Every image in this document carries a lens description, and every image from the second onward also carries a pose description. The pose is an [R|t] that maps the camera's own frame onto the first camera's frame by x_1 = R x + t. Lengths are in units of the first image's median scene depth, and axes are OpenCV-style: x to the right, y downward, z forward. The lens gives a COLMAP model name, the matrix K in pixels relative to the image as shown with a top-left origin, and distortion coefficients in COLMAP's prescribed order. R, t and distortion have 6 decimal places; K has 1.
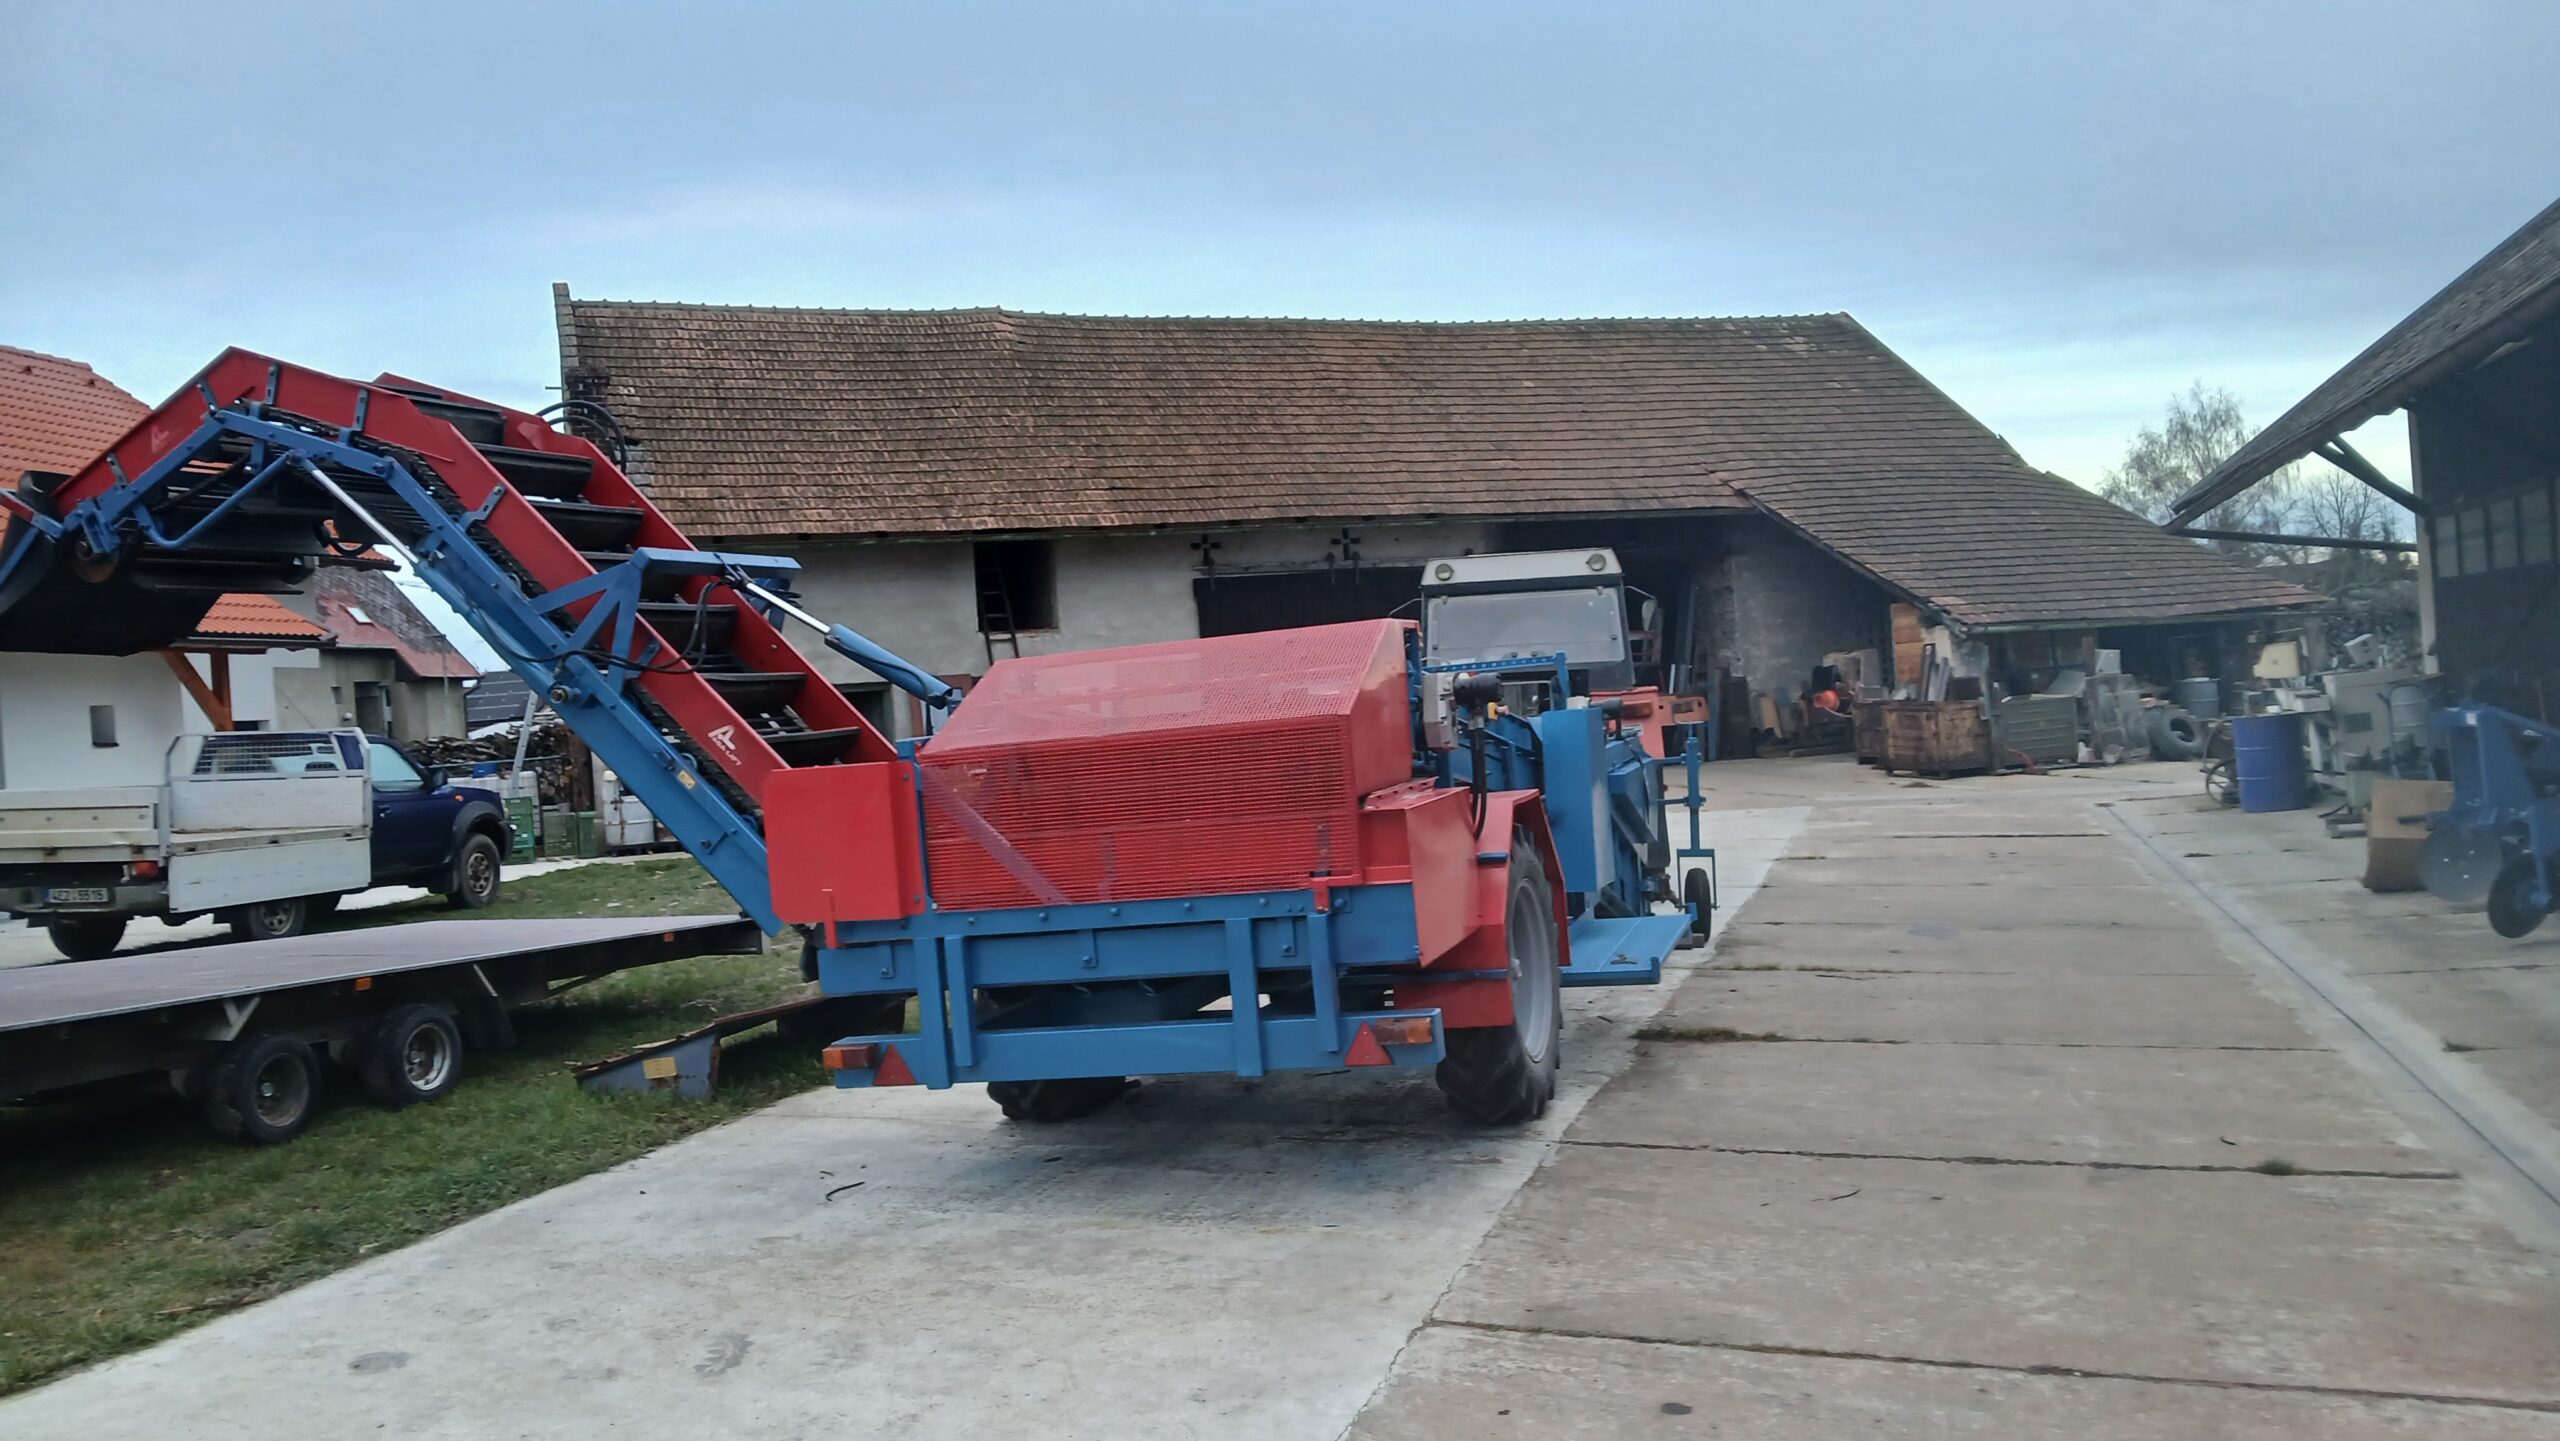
lens RADIAL K [[1977.8, 0, 1280.0], [0, 1977.8, 720.5], [0, 0, 1]] dist [0.083478, -0.173408]
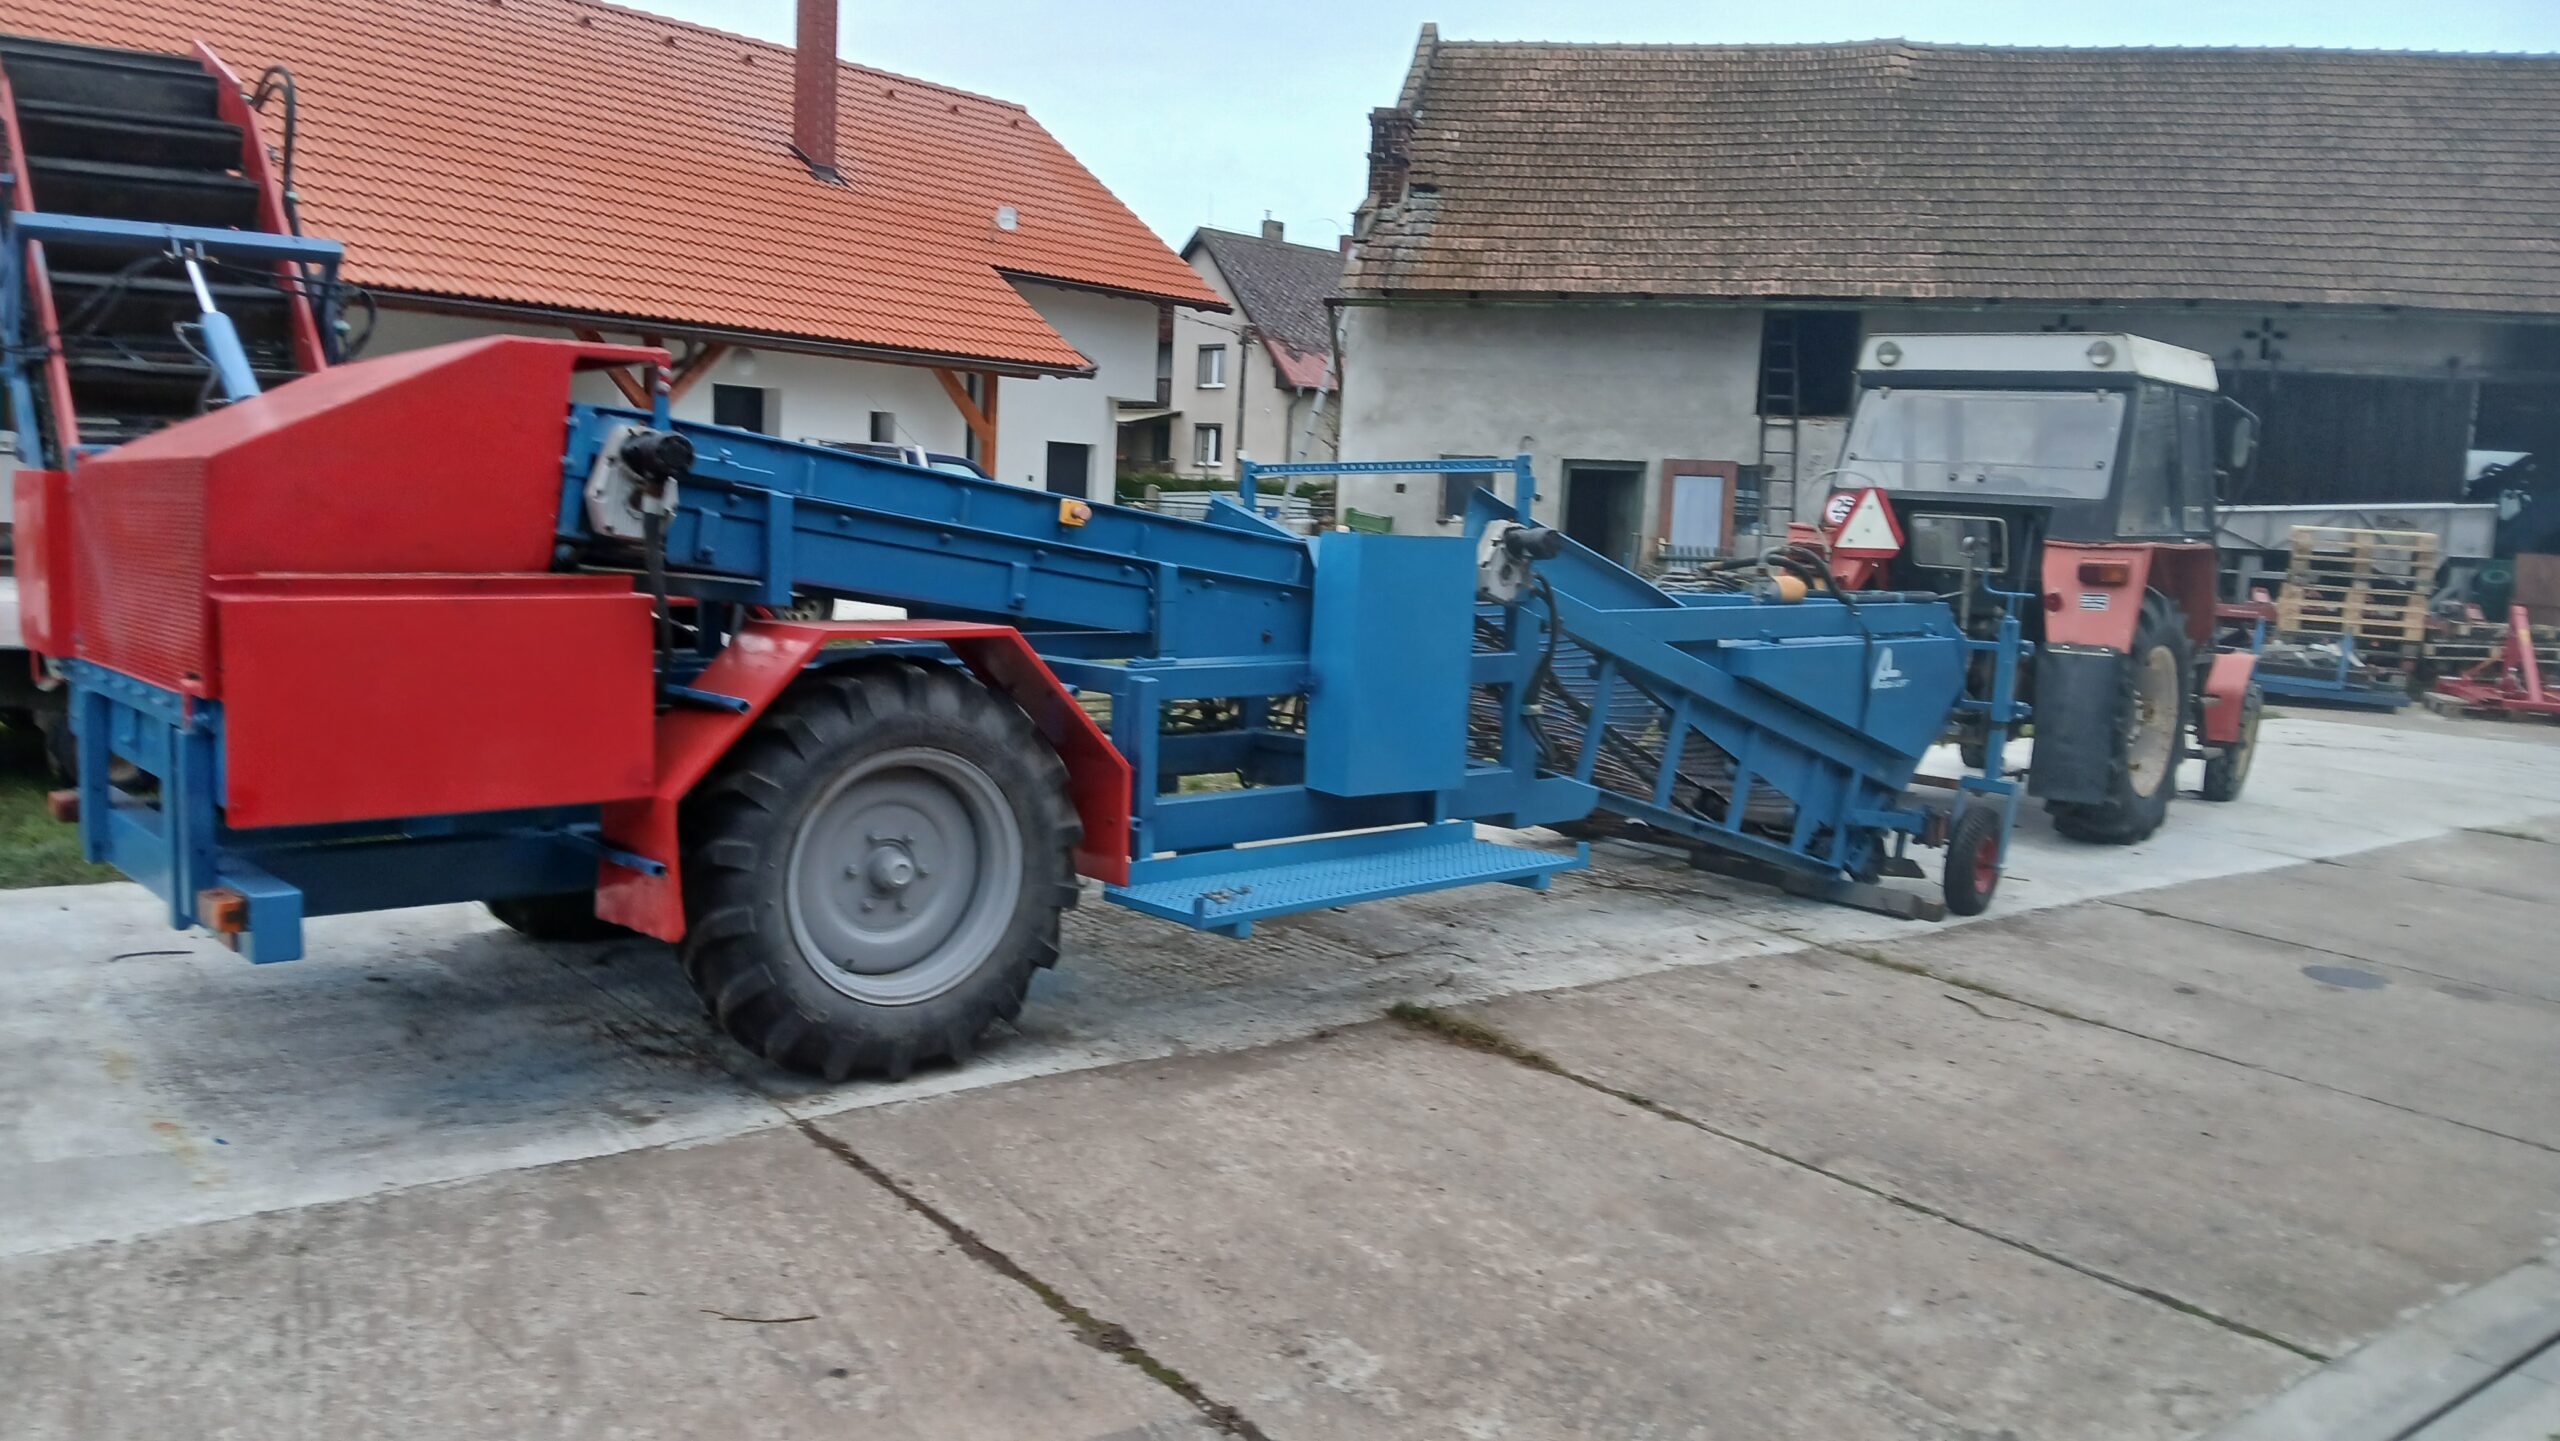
lens RADIAL K [[1977.8, 0, 1280.0], [0, 1977.8, 720.5], [0, 0, 1]] dist [0.083478, -0.173408]
pose [[0.830312, 0.161306, -0.533444, 0.167174], [-0.102765, 0.985097, 0.137925, -0.010752], [0.547742, -0.059702, 0.834515, 0.136534]]
